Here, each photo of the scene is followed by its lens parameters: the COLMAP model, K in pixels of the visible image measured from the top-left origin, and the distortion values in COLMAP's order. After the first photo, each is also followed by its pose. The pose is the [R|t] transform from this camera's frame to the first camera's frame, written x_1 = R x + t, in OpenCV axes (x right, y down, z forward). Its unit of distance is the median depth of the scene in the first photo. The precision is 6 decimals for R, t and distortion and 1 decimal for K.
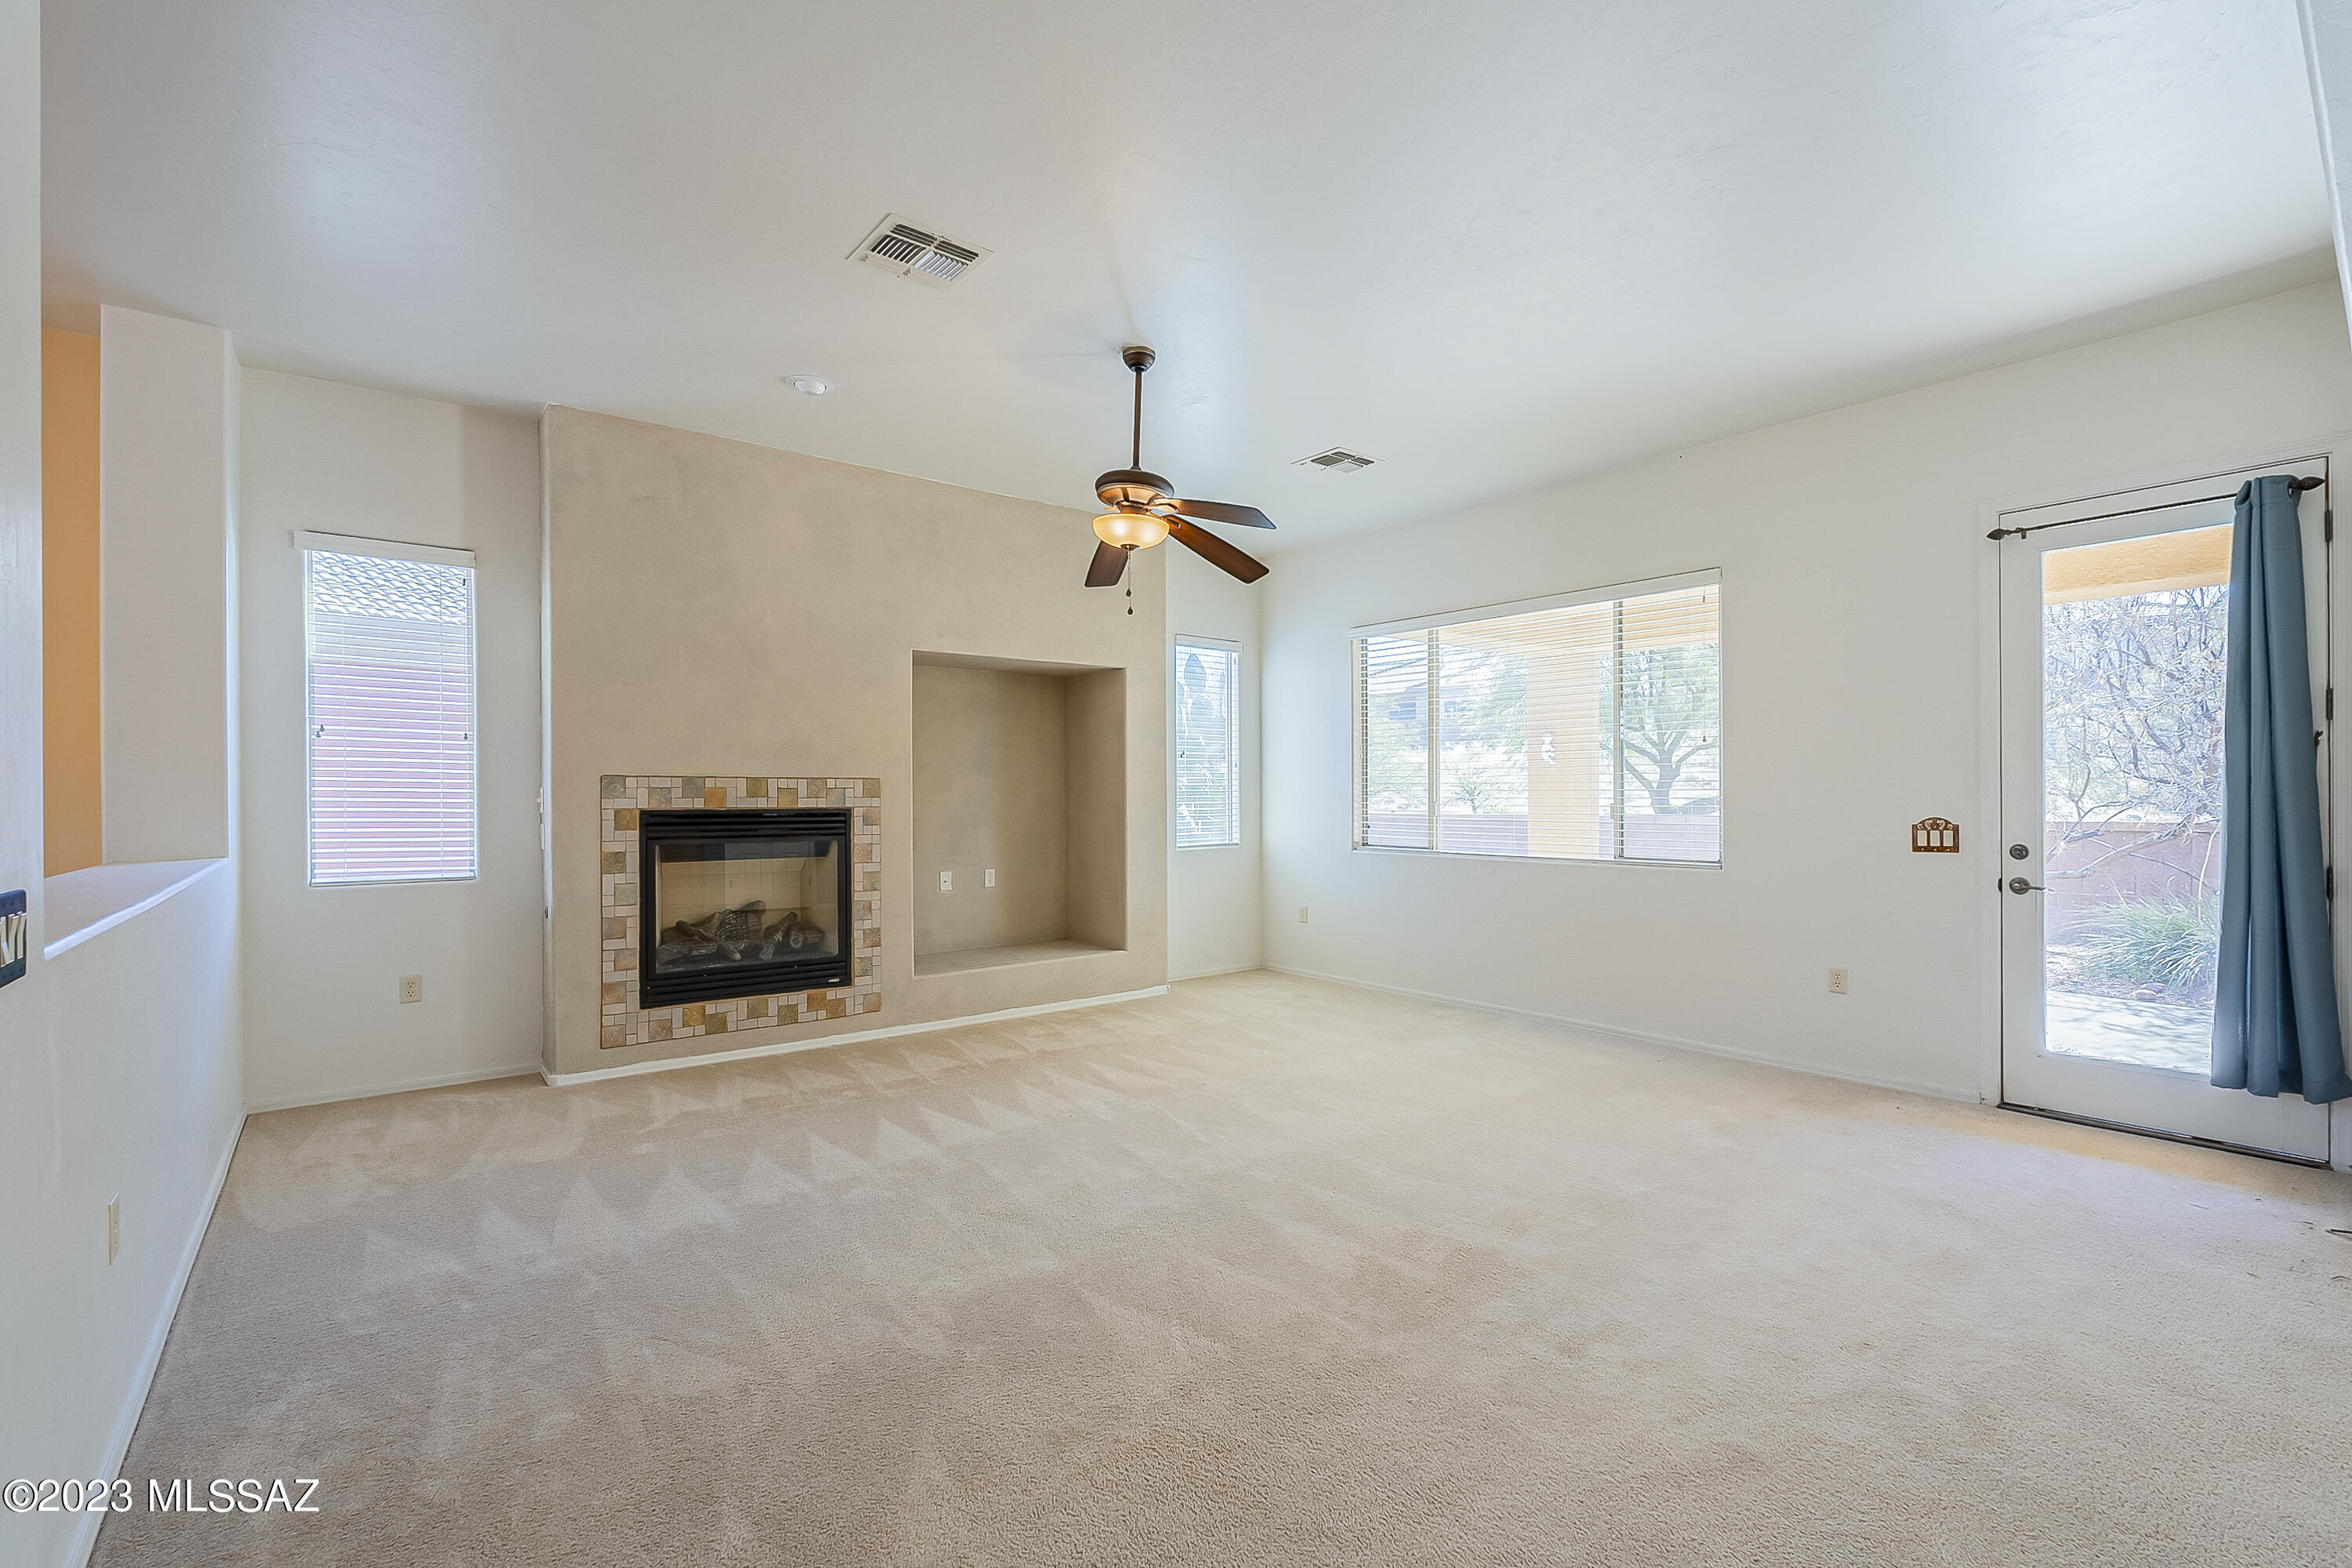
lens RADIAL K [[1046.2, 0, 1174.7], [0, 1046.2, 796.2], [0, 0, 1]] dist [-0.000810, 0.000103]
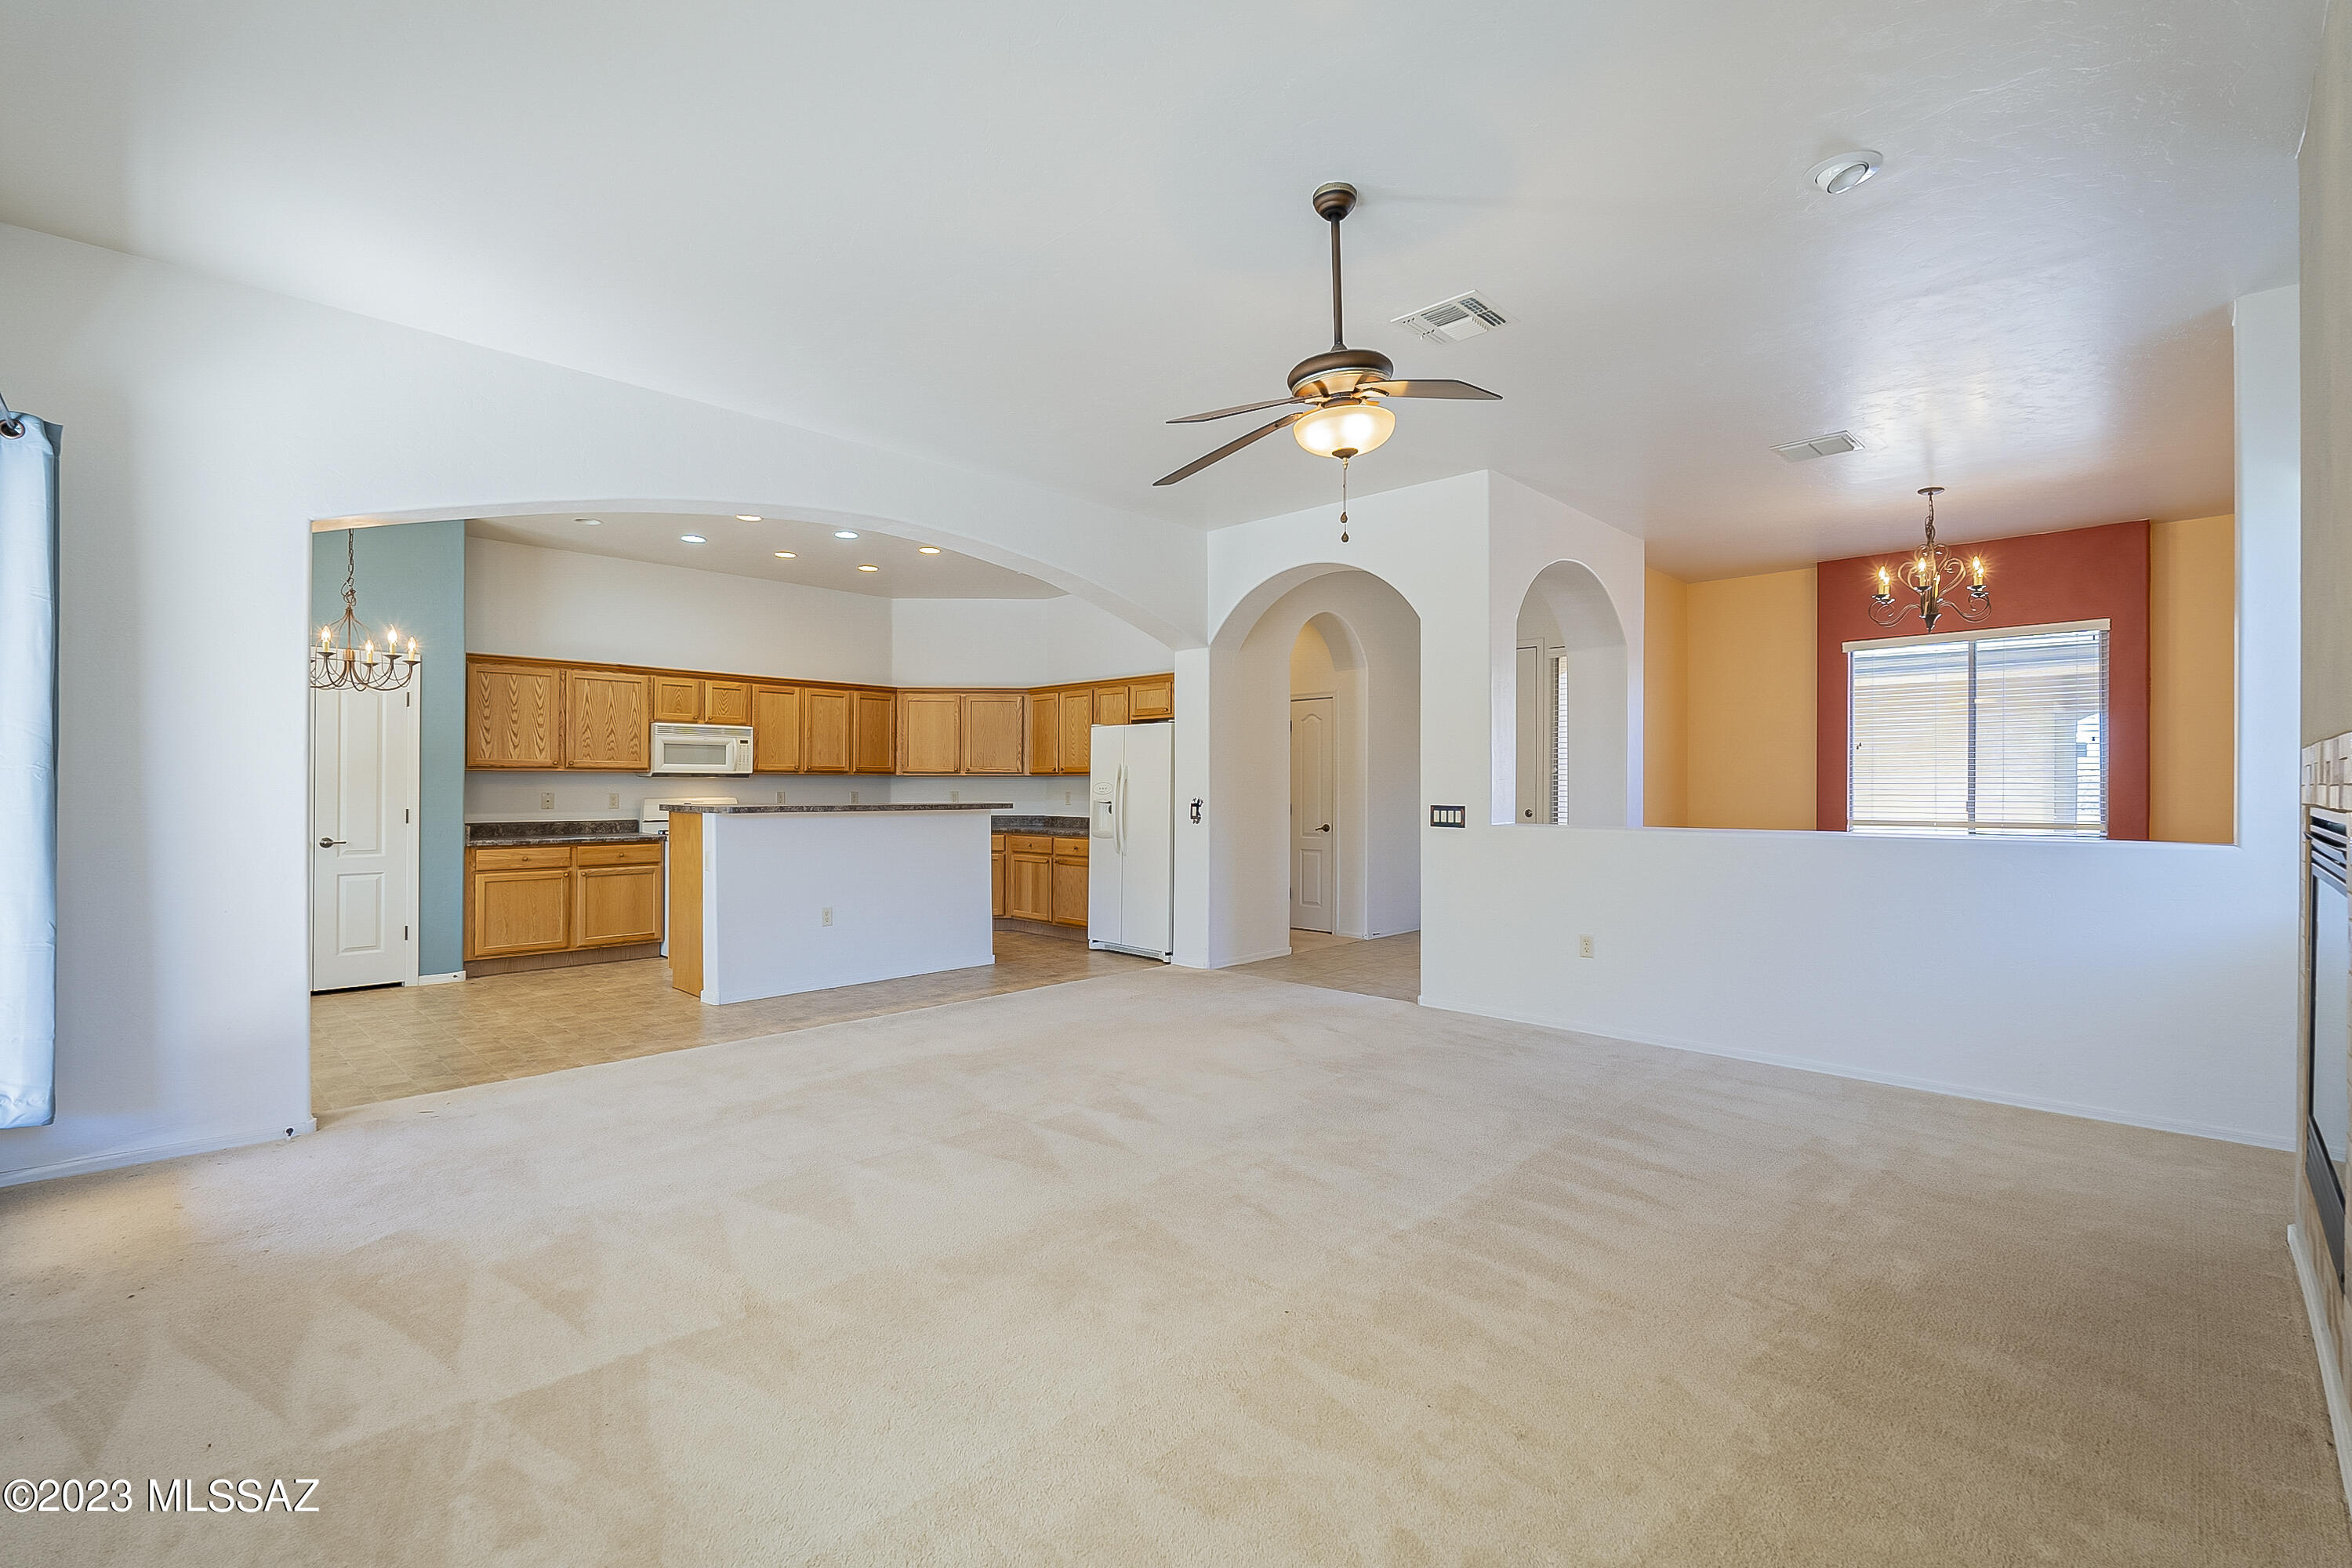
lens RADIAL K [[1038.3, 0, 1167.6], [0, 1038.3, 780.4], [0, 0, 1]] dist [0.000980, 0.000004]
pose [[-0.991592, 0.000112, -0.129401, 0.144608], [0.000280, 0.999999, -0.001274, -0.000691], [0.129401, -0.001299, -0.991592, 1.375562]]
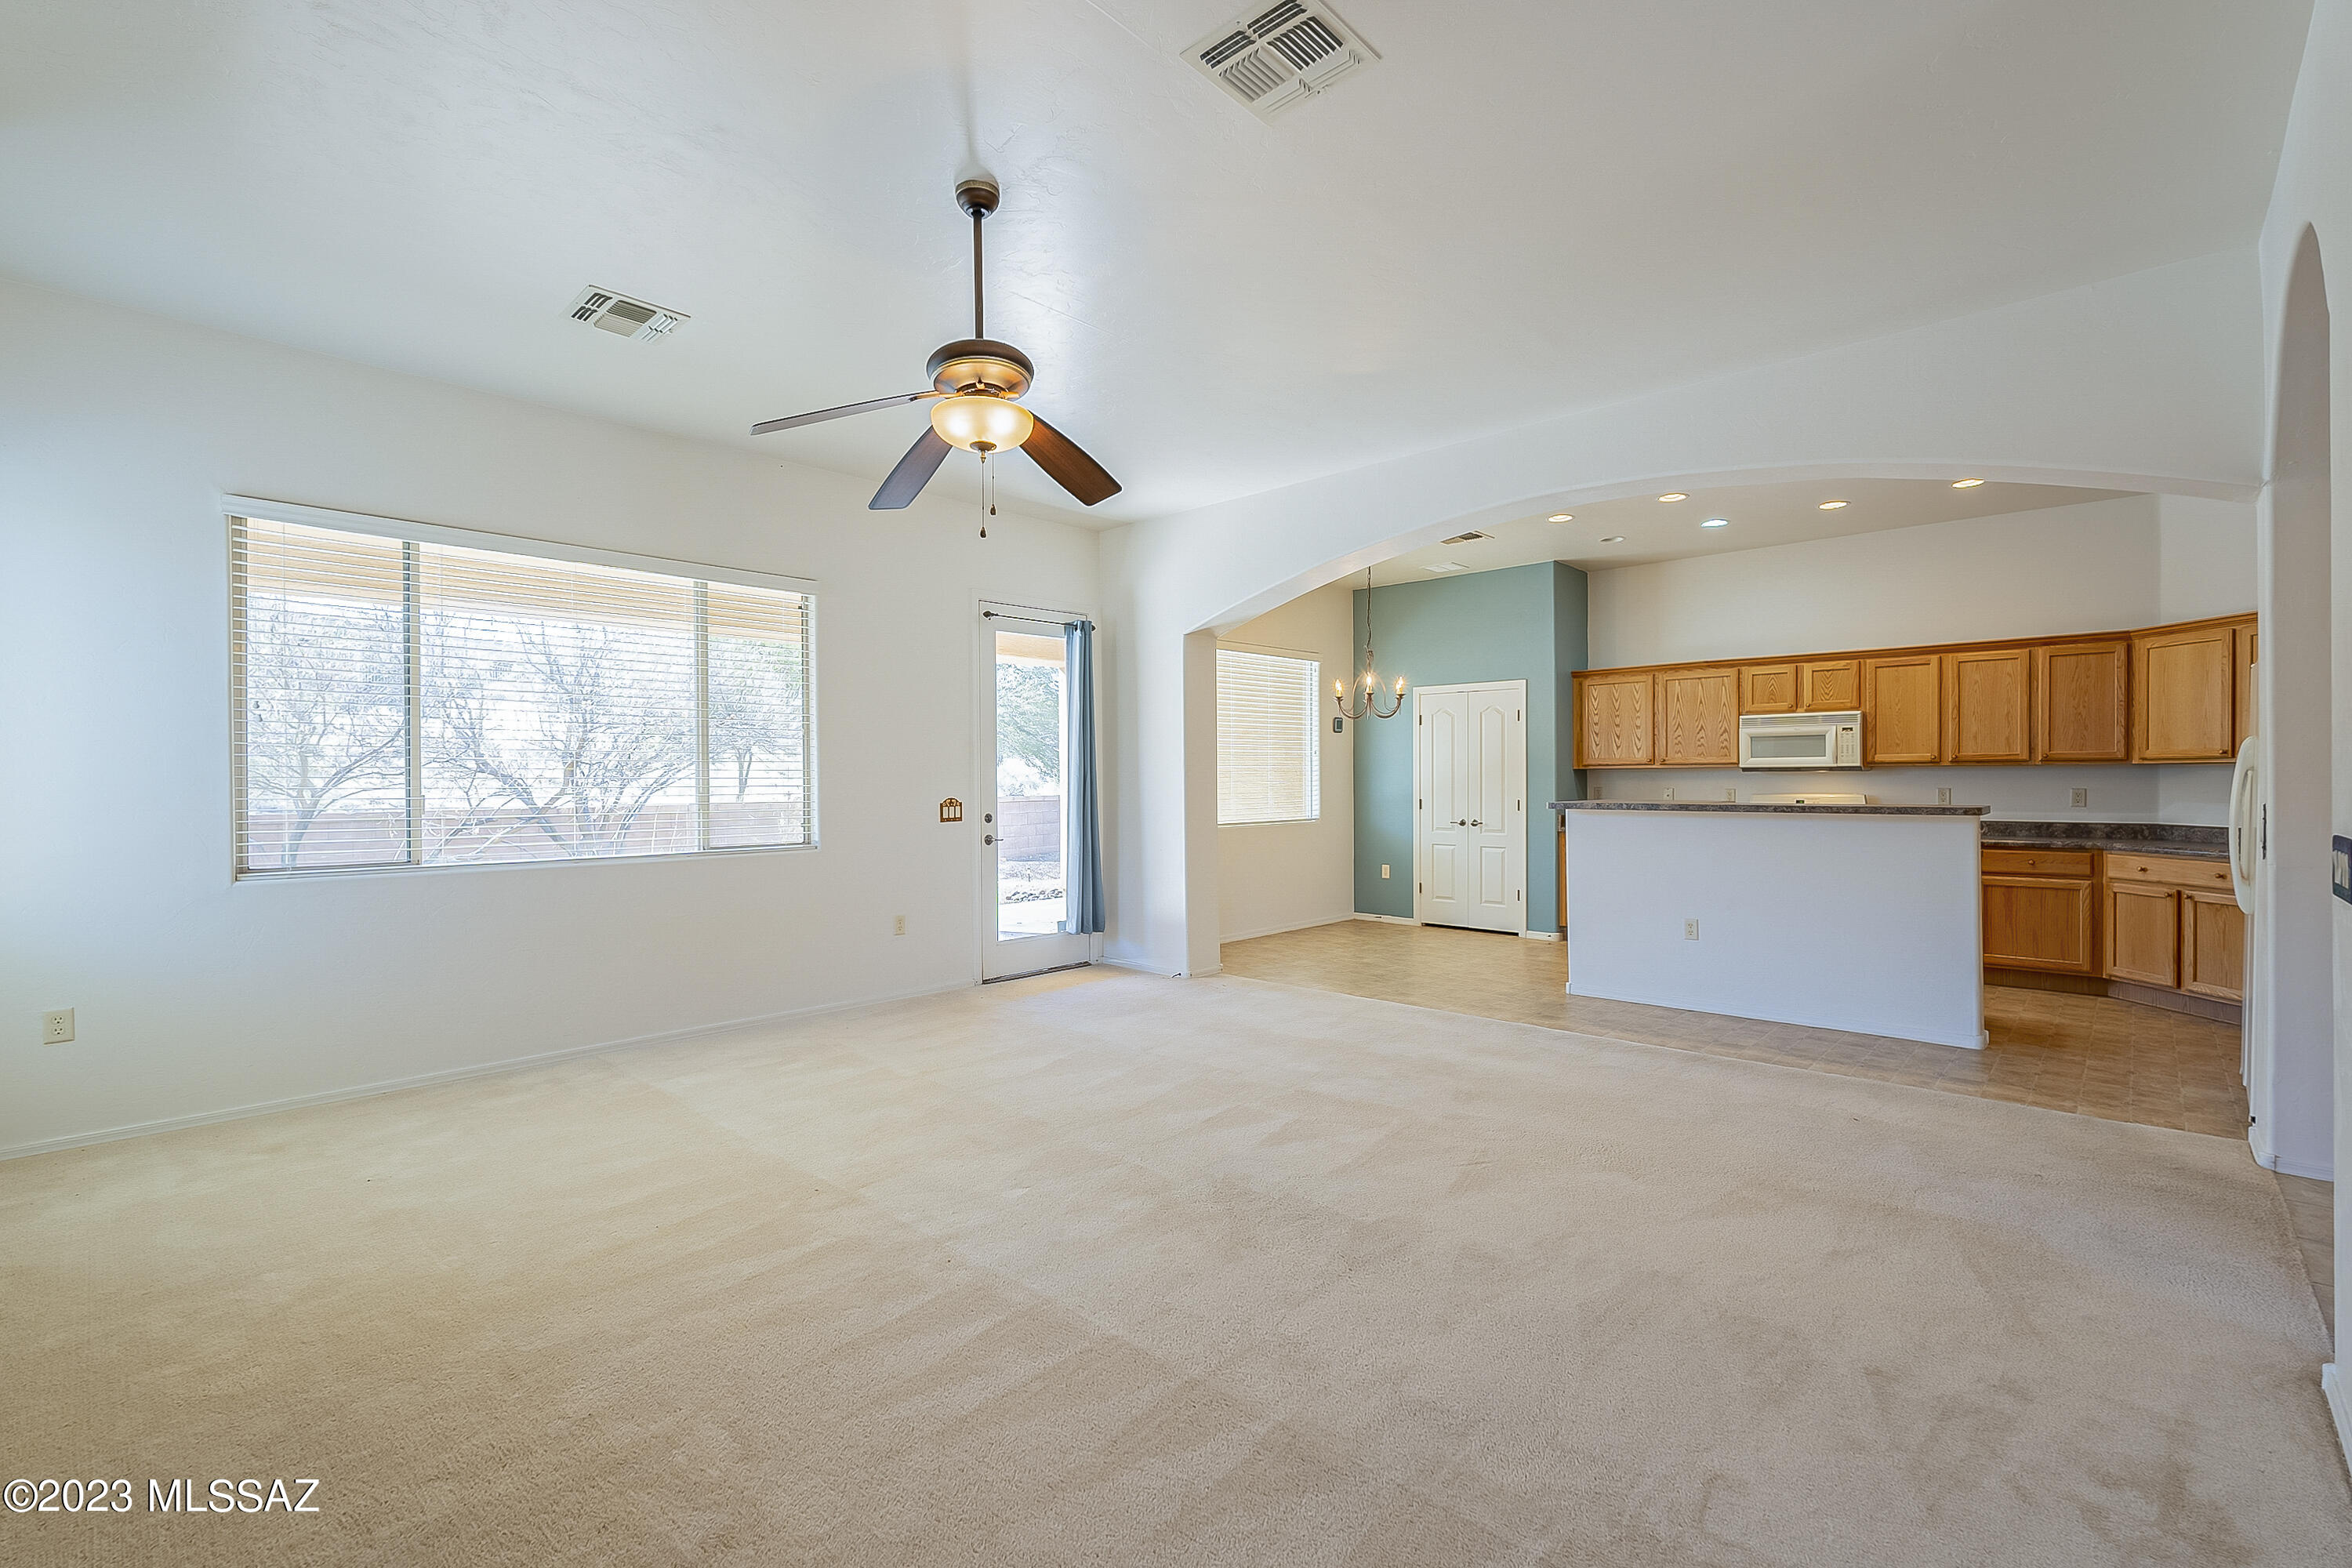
lens RADIAL K [[1038.3, 0, 1167.6], [0, 1038.3, 780.4], [0, 0, 1]] dist [0.000980, 0.000004]
pose [[-0.156634, 0.004596, 0.987646, -0.639387], [0.007587, 0.999965, -0.003450, 0.002988], [-0.987628, 0.006952, -0.156664, 0.796558]]
